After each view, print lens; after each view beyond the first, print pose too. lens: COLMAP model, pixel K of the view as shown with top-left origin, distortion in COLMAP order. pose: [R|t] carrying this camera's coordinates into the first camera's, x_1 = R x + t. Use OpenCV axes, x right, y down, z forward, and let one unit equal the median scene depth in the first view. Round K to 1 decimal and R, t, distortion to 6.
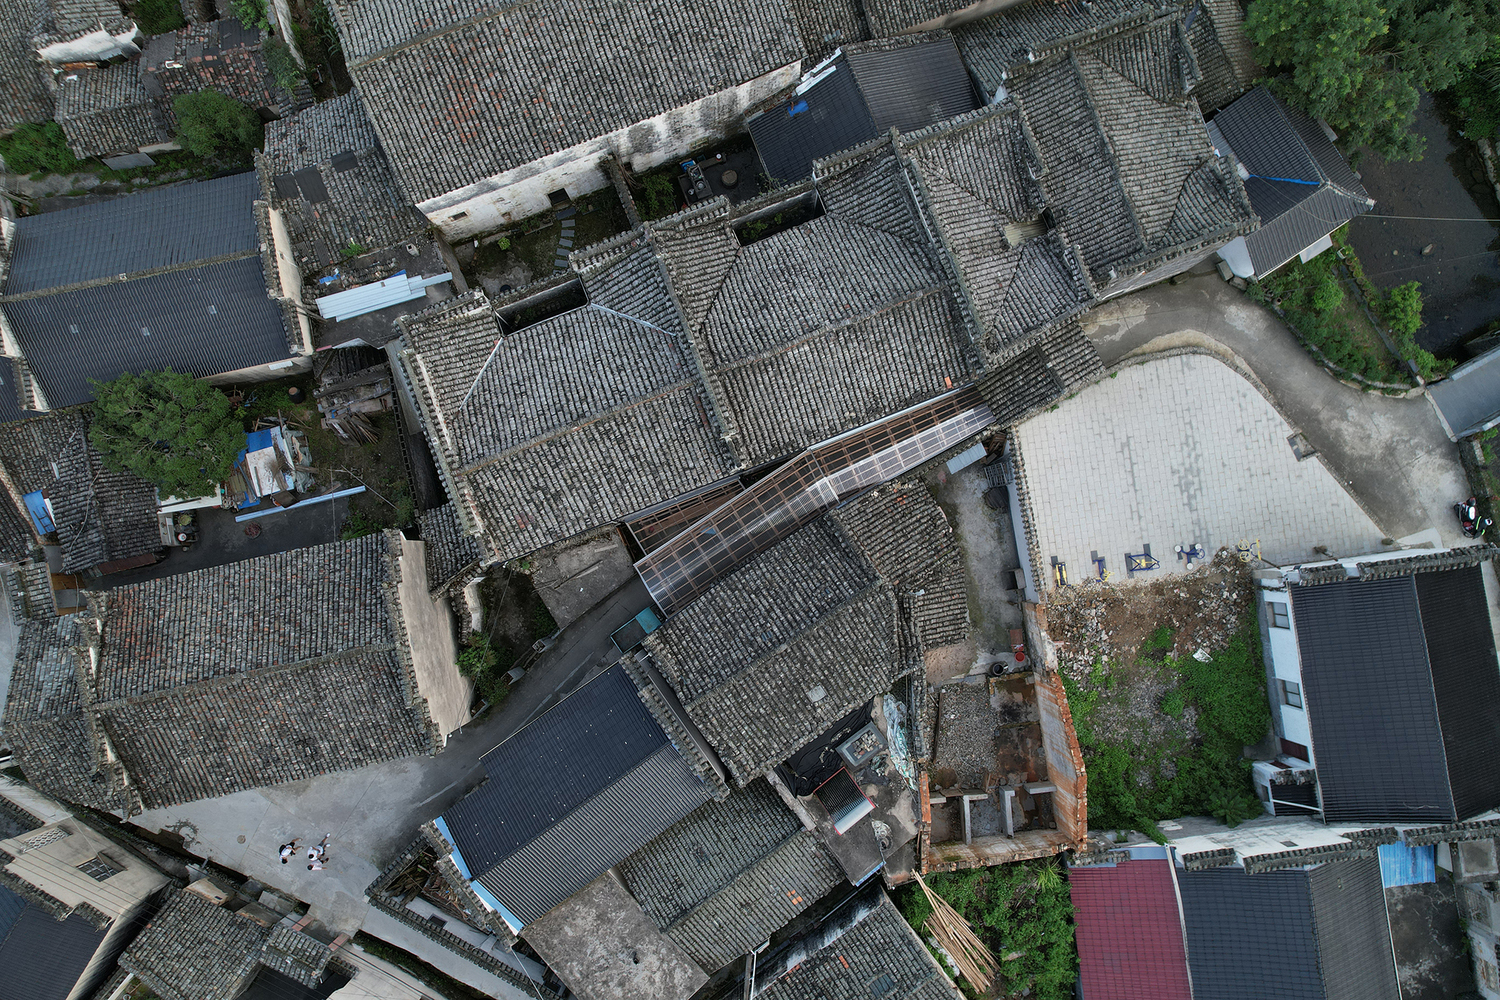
lens RADIAL K [[941.9, 0, 755.3], [0, 941.9, 498.1], [0, 0, 1]] dist [-0.067775, 0.055401]
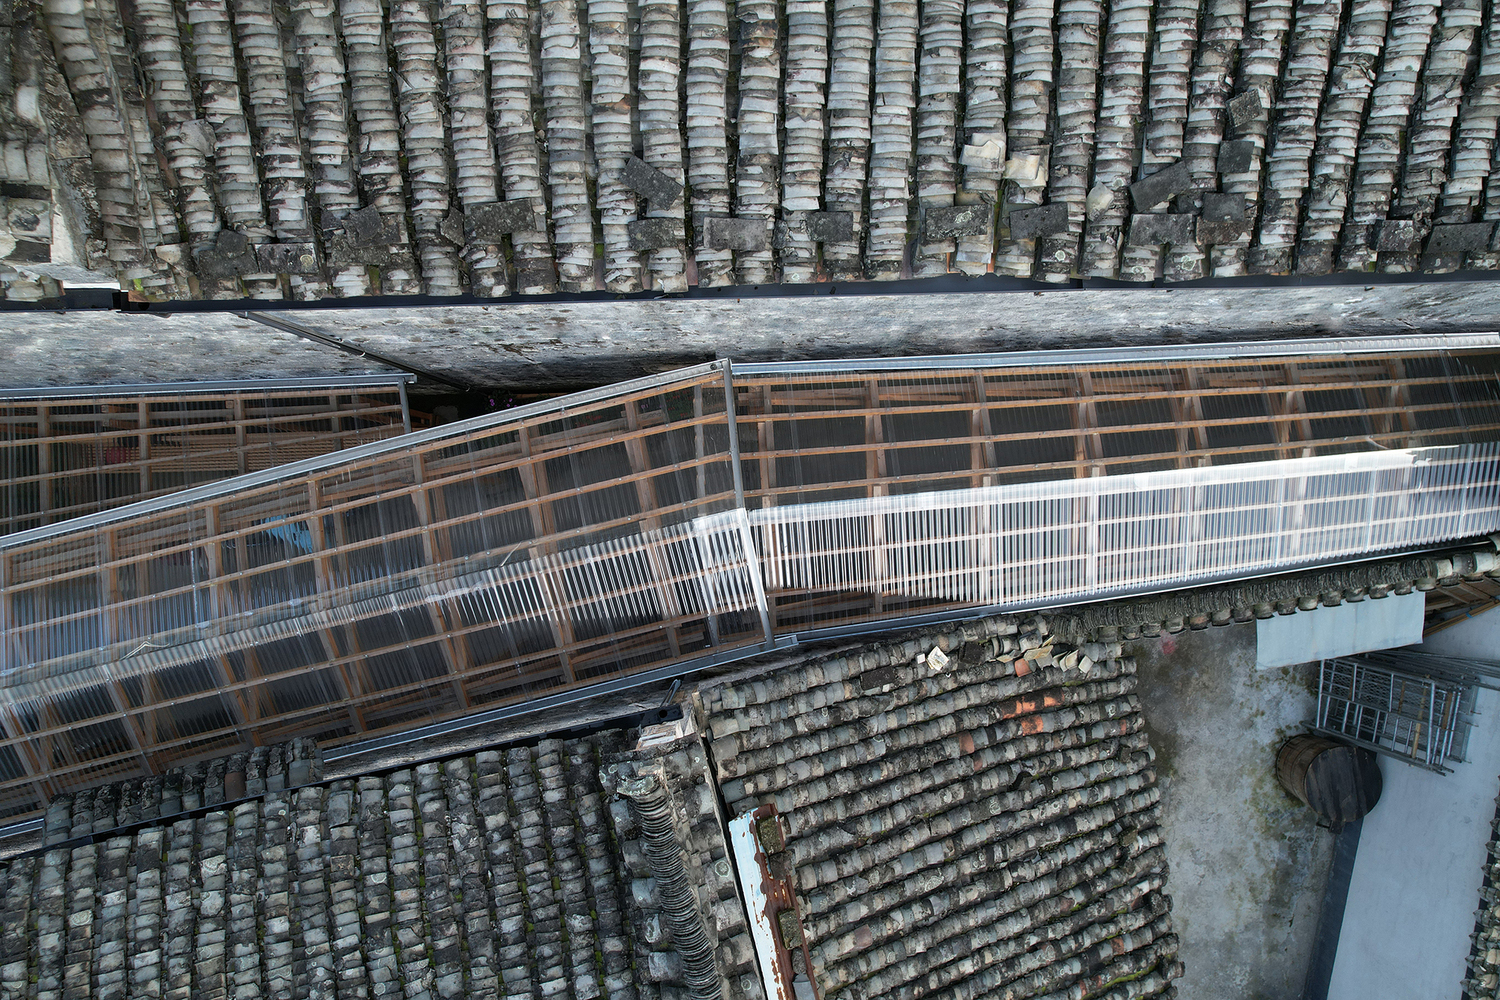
lens RADIAL K [[941.9, 0, 755.3], [0, 941.9, 498.1], [0, 0, 1]] dist [-0.067775, 0.055401]
pose [[0.939871, 0.341529, -0.000076, 0.075468], [-0.340928, 0.938233, 0.059056, -0.037671], [0.020240, -0.055479, 0.998255, 0.781676]]
